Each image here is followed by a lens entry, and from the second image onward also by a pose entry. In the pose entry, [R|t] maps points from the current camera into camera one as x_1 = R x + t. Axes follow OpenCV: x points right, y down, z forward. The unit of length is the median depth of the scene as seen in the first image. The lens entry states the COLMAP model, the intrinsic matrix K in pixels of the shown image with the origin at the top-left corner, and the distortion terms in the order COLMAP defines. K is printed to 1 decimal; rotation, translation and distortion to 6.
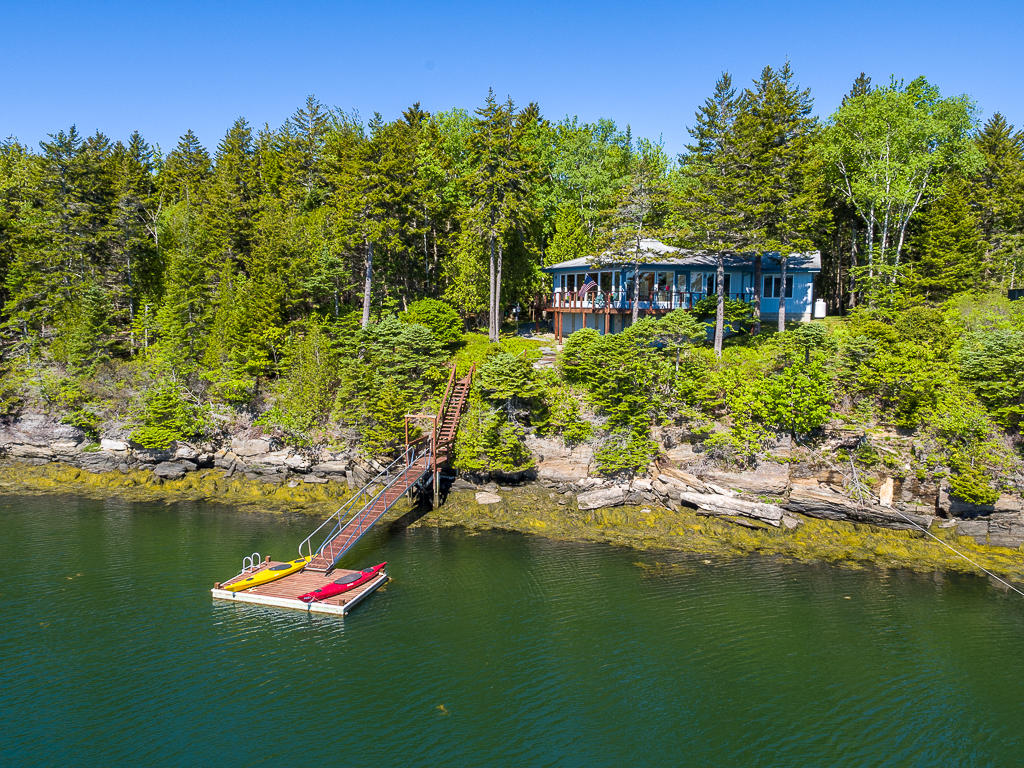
lens RADIAL K [[750.6, 0, 549.8], [0, 750.6, 384.8], [0, 0, 1]] dist [0.000377, -0.000373]
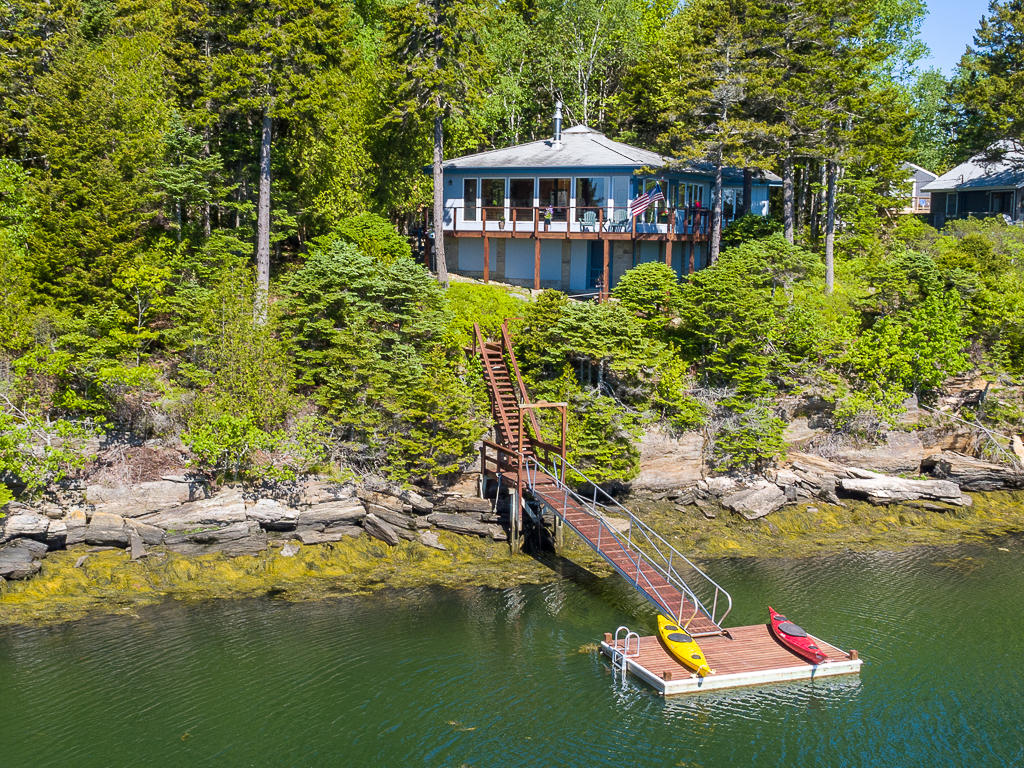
lens RADIAL K [[1342.8, 0, 480.2], [0, 1342.8, 382.5], [0, 0, 1]] dist [0.016880, 0.016902]
pose [[0.799617, -0.060181, 0.597488, -0.790767], [0.056278, 0.998097, 0.025216, -0.006429], [-0.597868, 0.013462, 0.801482, 0.123322]]
